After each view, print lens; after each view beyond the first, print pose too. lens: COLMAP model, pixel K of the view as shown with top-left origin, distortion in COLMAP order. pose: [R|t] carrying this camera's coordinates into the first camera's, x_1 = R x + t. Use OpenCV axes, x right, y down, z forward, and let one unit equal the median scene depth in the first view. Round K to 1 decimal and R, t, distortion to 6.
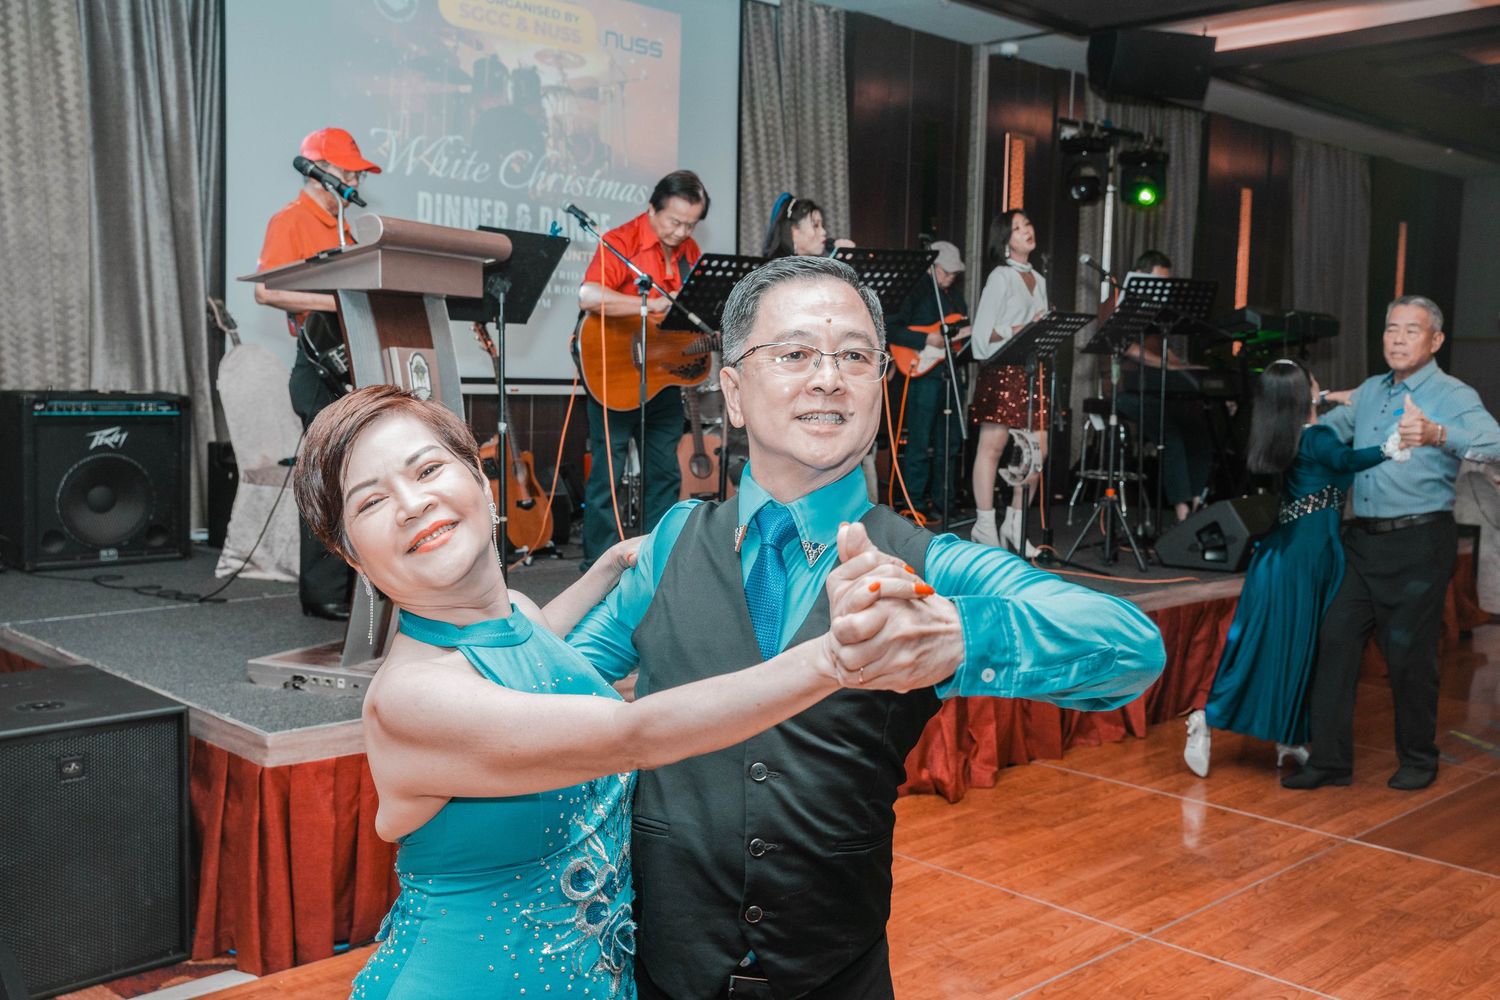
lens RADIAL K [[1482.5, 0, 749.2], [0, 1482.5, 504.6], [0, 0, 1]] dist [-0.020144, 0.000000]
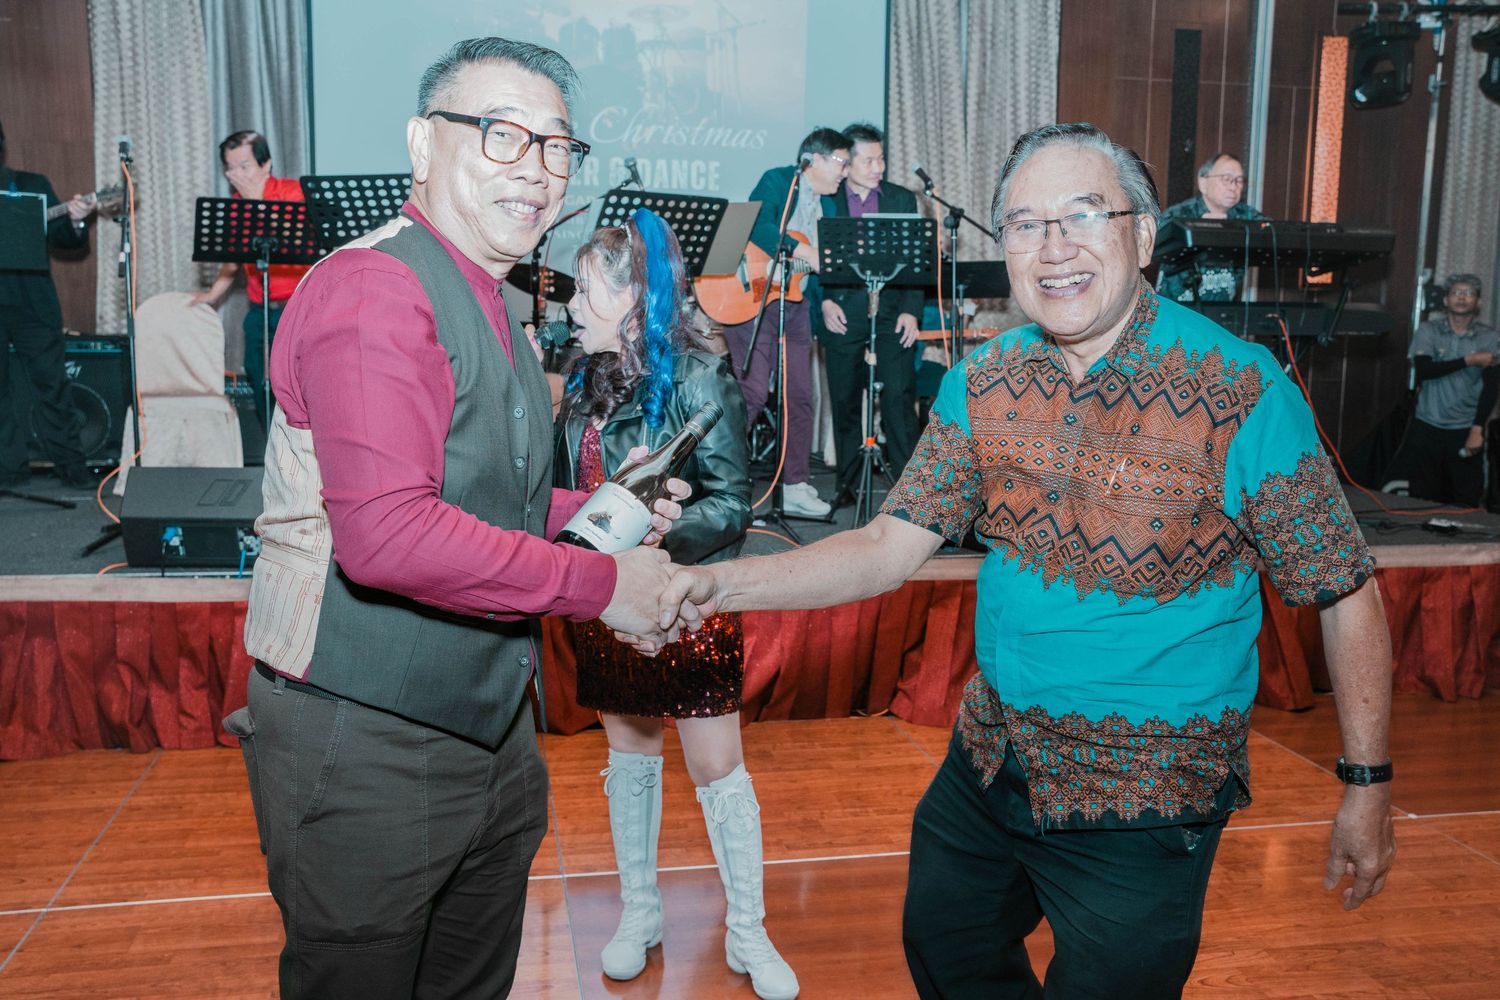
lens RADIAL K [[1394.5, 0, 748.7], [0, 1394.5, 488.0], [0, 0, 1]] dist [-0.032085, 0.000000]
pose [[0.829119, 0.062359, -0.555583, 0.499126], [-0.046822, 0.998014, 0.042142, -0.014821], [0.557107, -0.008928, 0.830392, 0.233211]]
